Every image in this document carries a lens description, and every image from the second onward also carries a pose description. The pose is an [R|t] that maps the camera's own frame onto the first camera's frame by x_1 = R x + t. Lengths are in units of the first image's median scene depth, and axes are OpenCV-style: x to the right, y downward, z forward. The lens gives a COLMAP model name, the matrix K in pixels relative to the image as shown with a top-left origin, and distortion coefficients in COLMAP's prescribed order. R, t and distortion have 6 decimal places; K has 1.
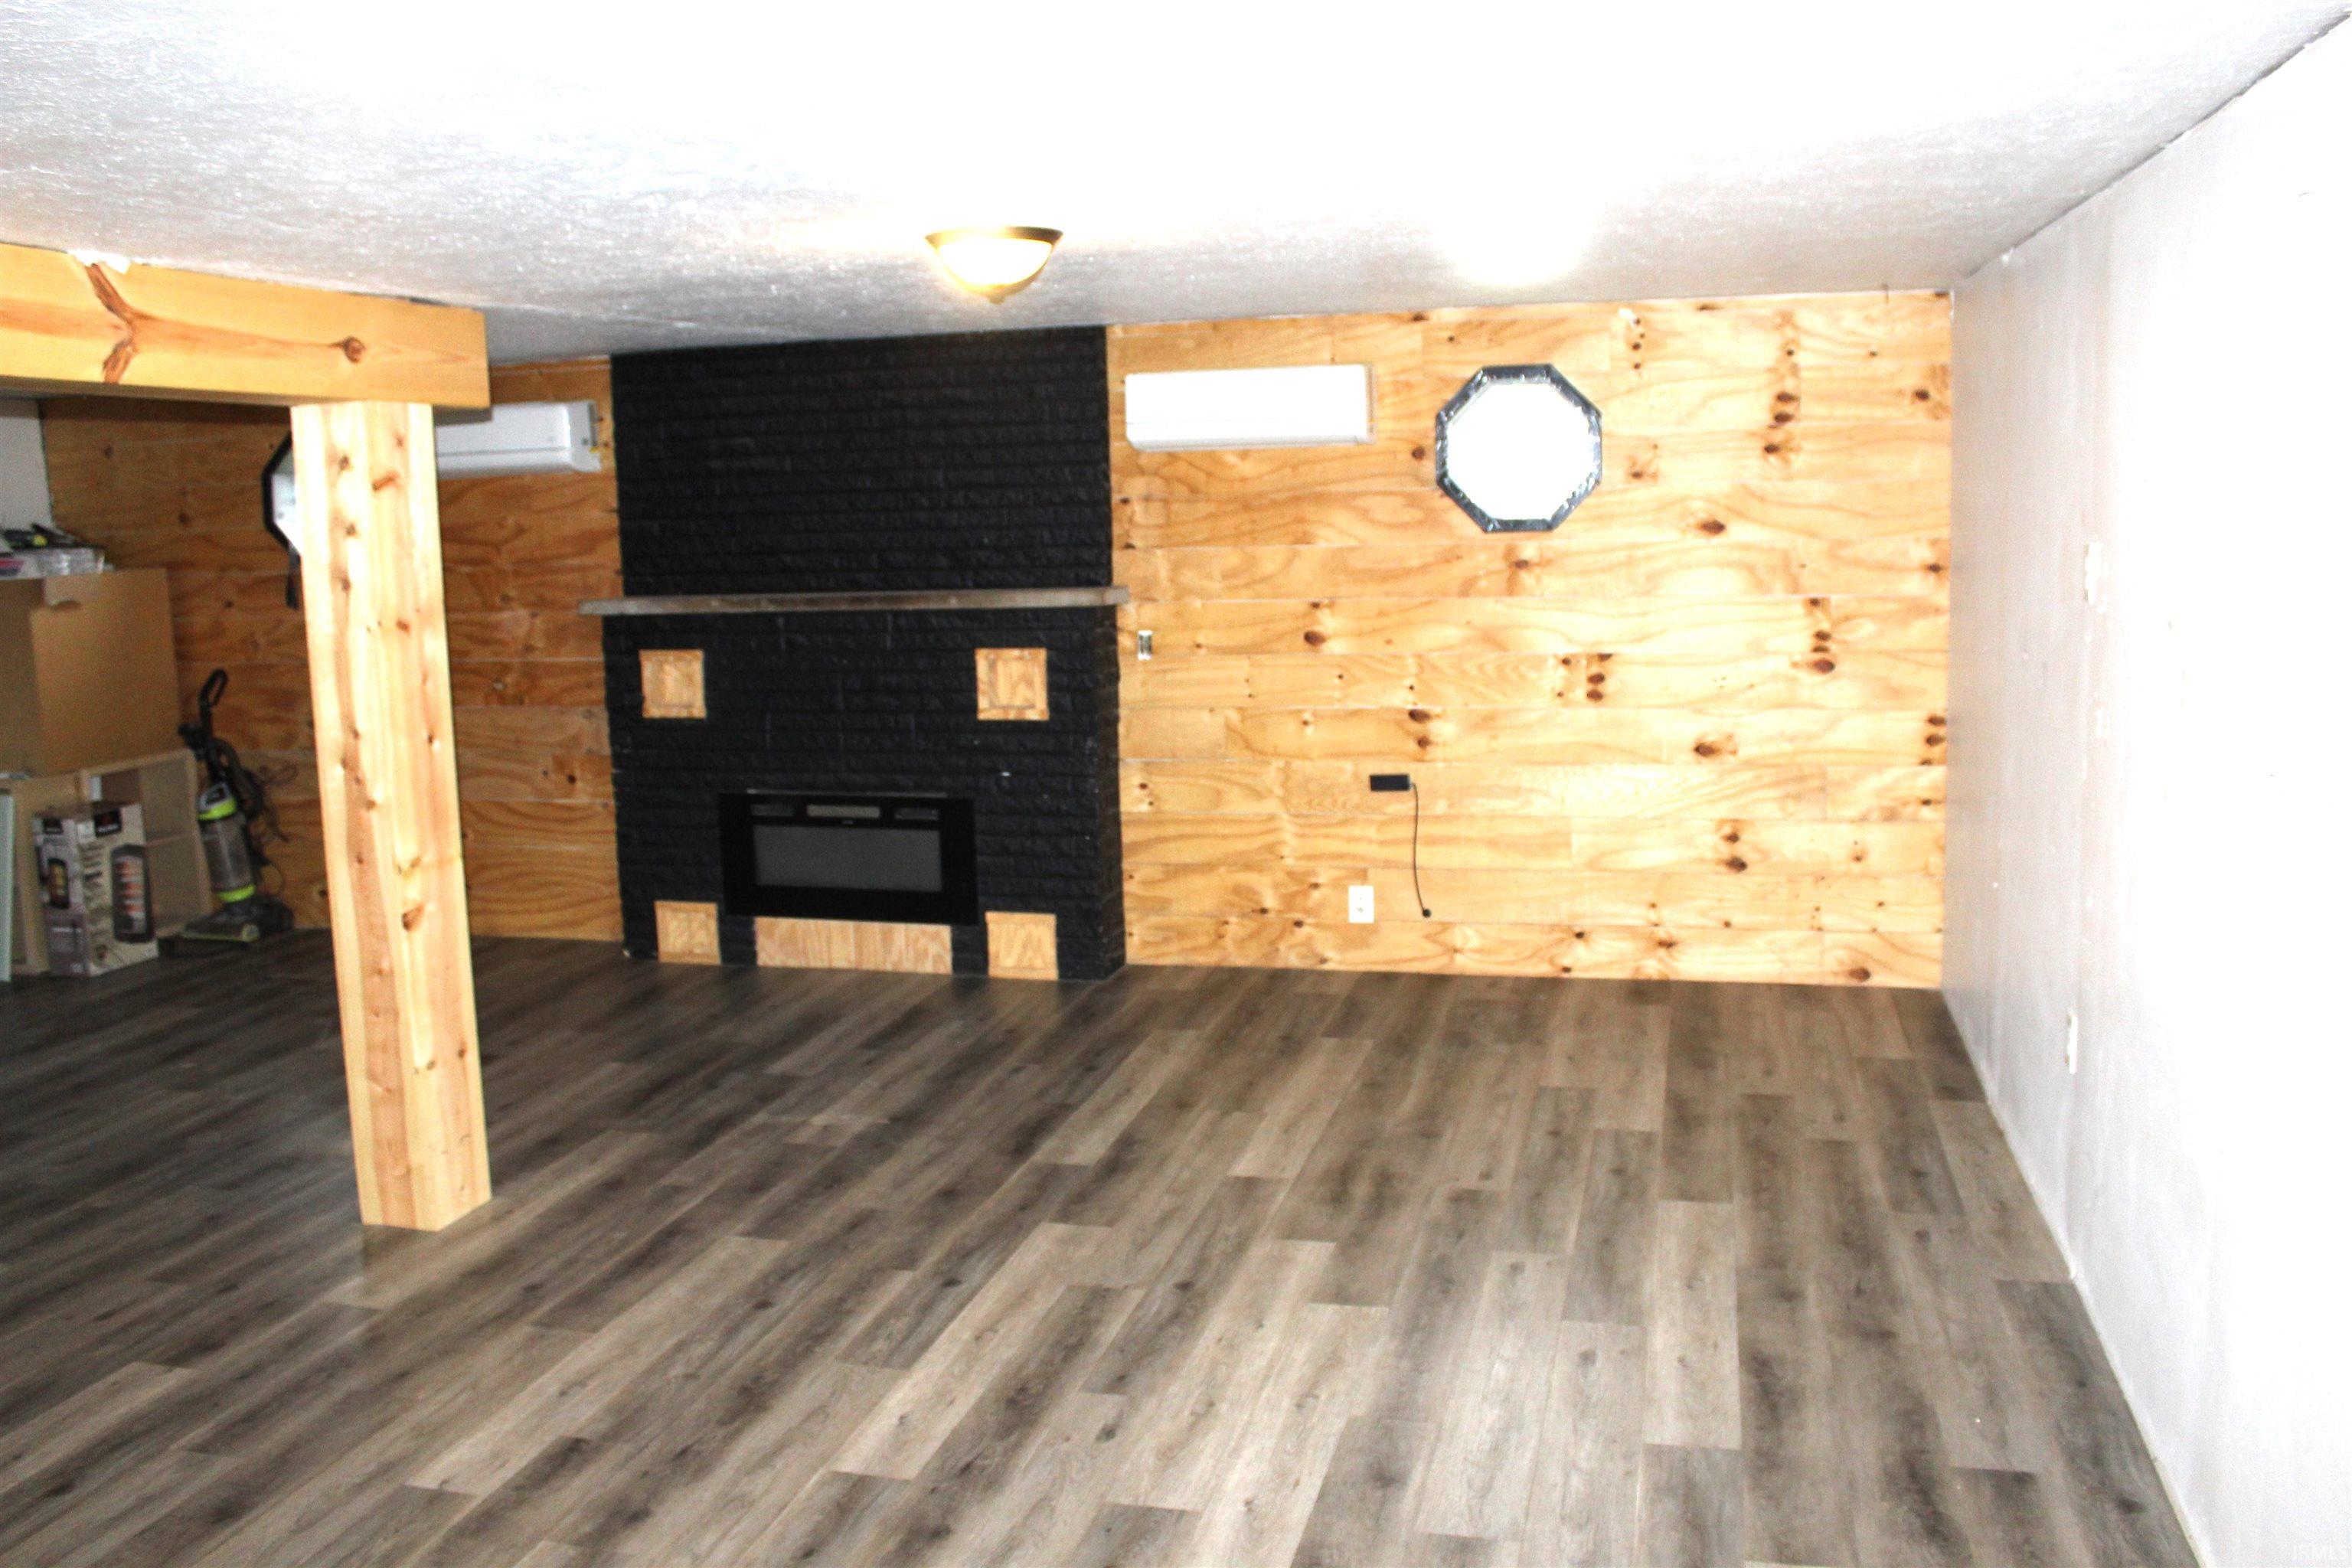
lens RADIAL K [[1965.4, 0, 1176.1], [0, 1965.4, 773.6], [0, 0, 1]] dist [-0.163778, 0.144324]
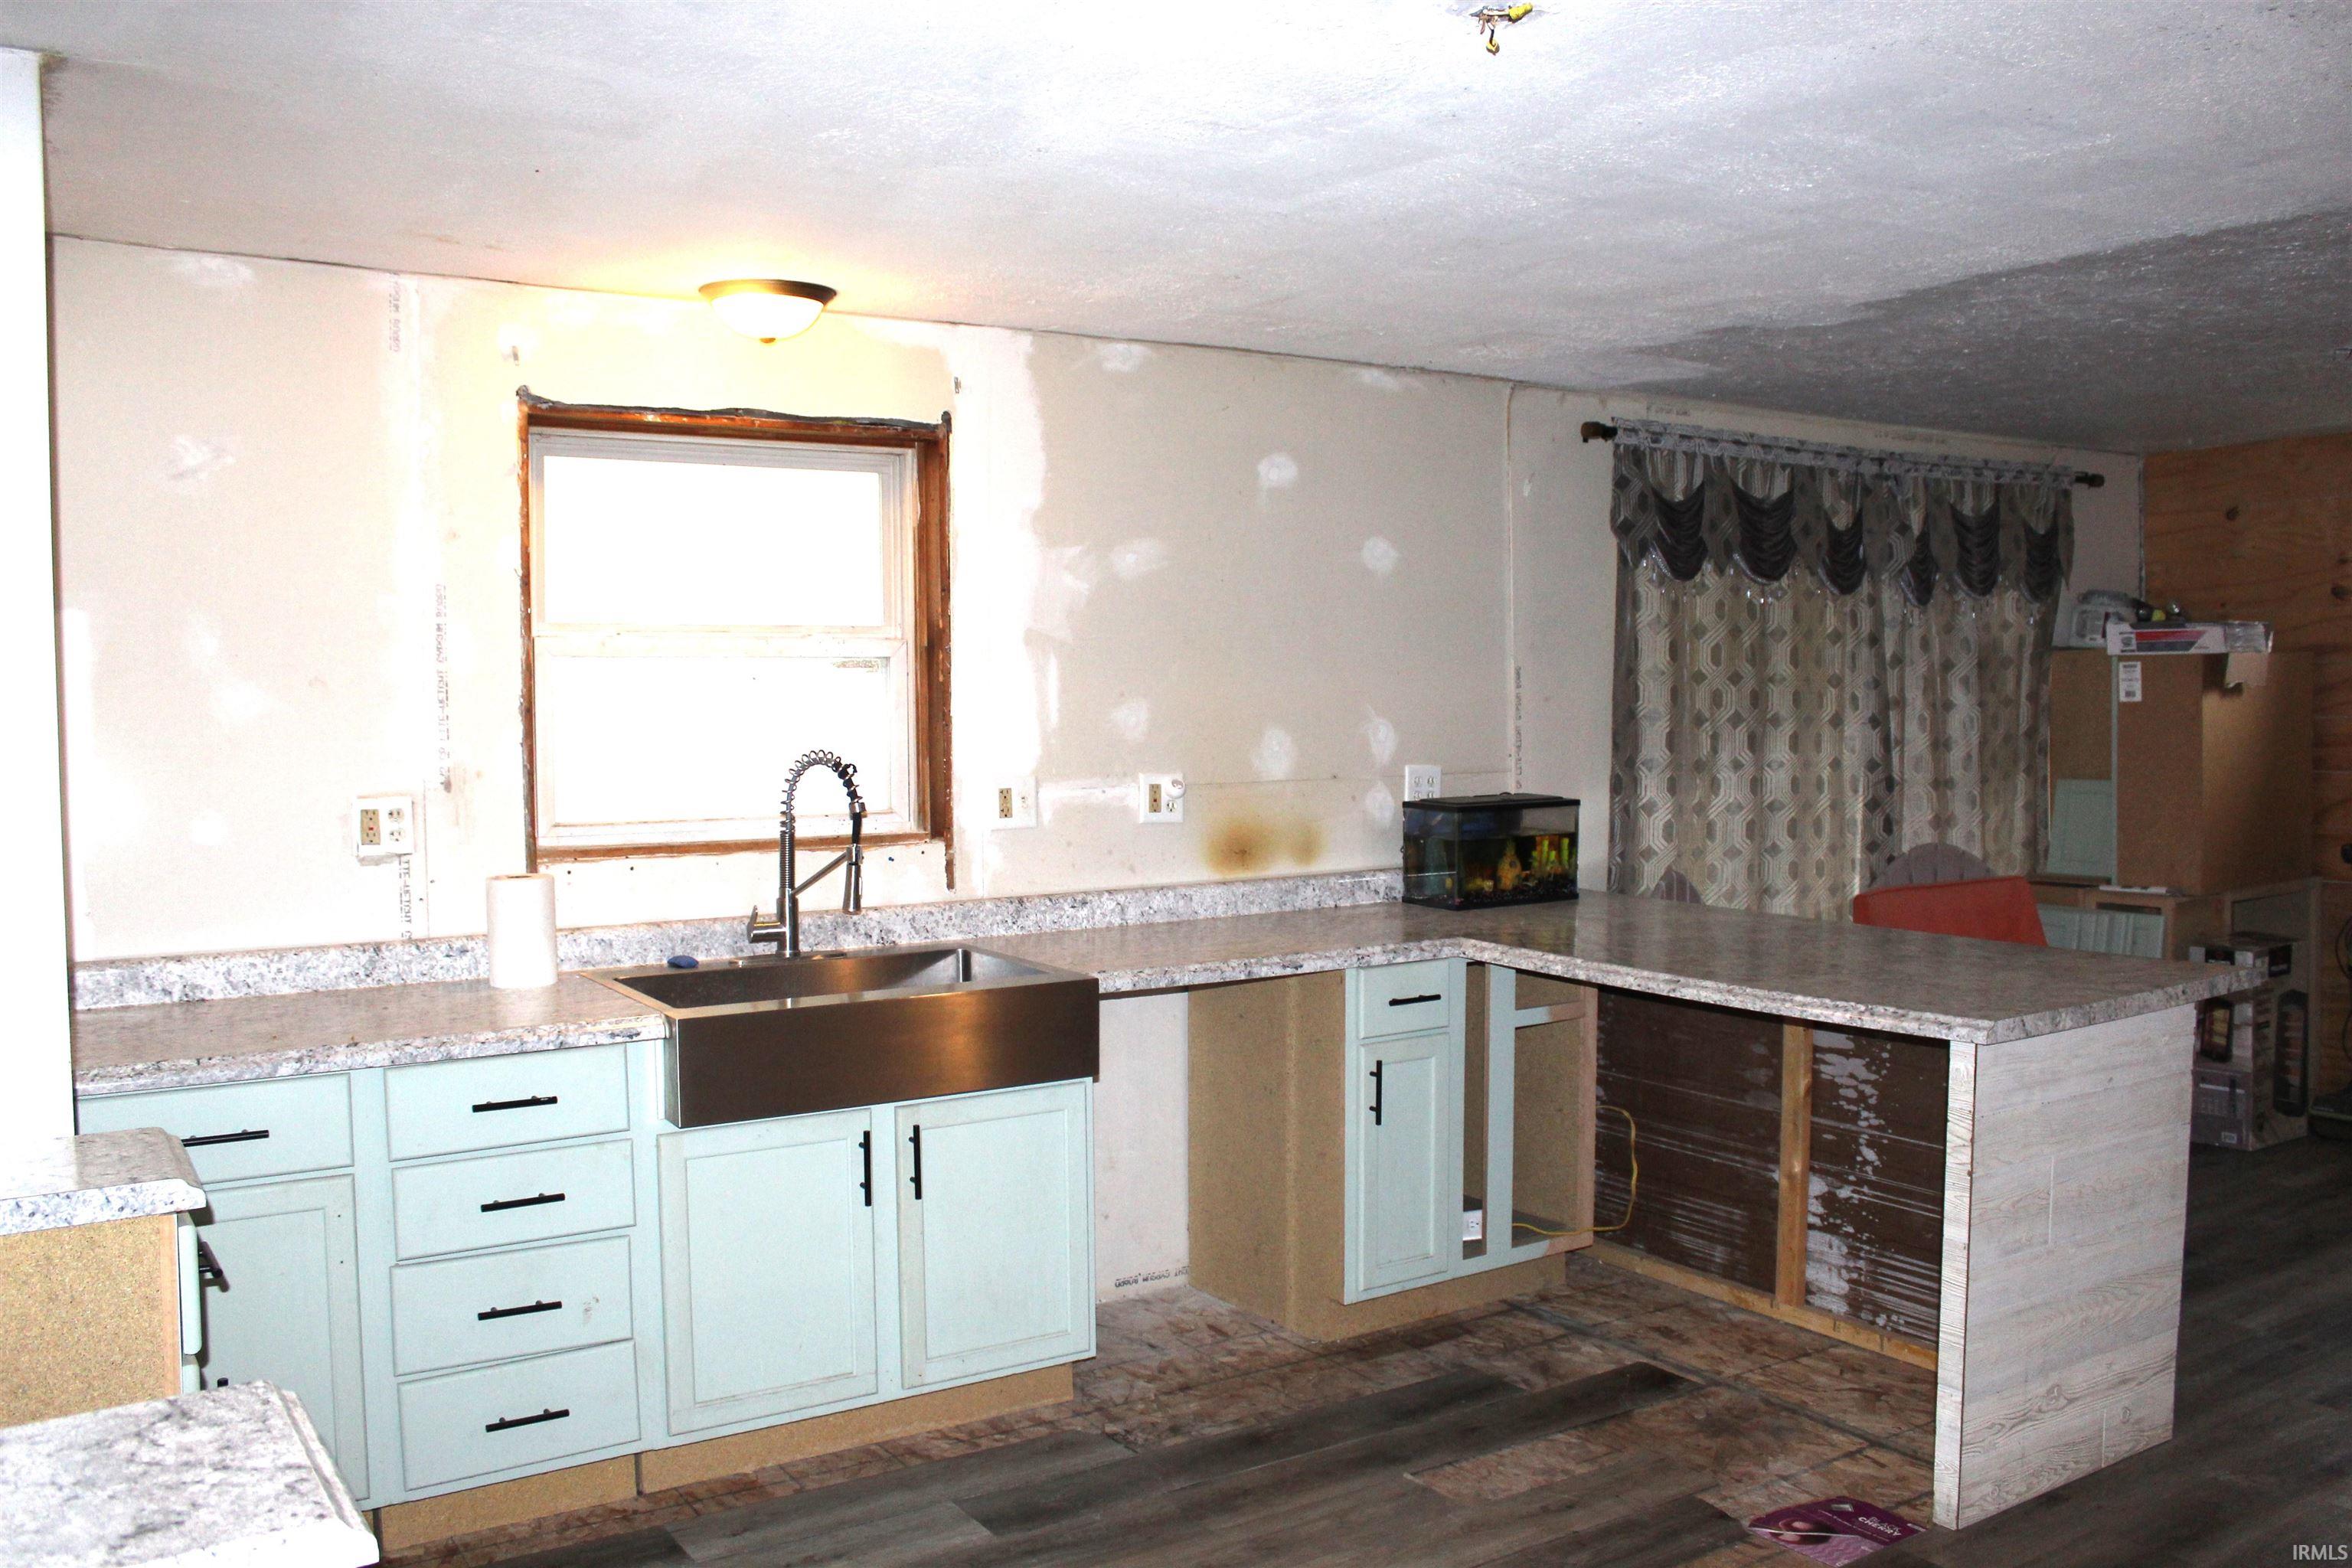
lens RADIAL K [[1965.4, 0, 1175.3], [0, 1965.4, 778.2], [0, 0, 1]] dist [-0.163778, 0.144324]
pose [[0.743038, 0.046900, -0.667604, -0.399854], [-0.101099, 0.993960, -0.042696, 0.031910], [0.661569, 0.099219, 0.743291, 0.097277]]
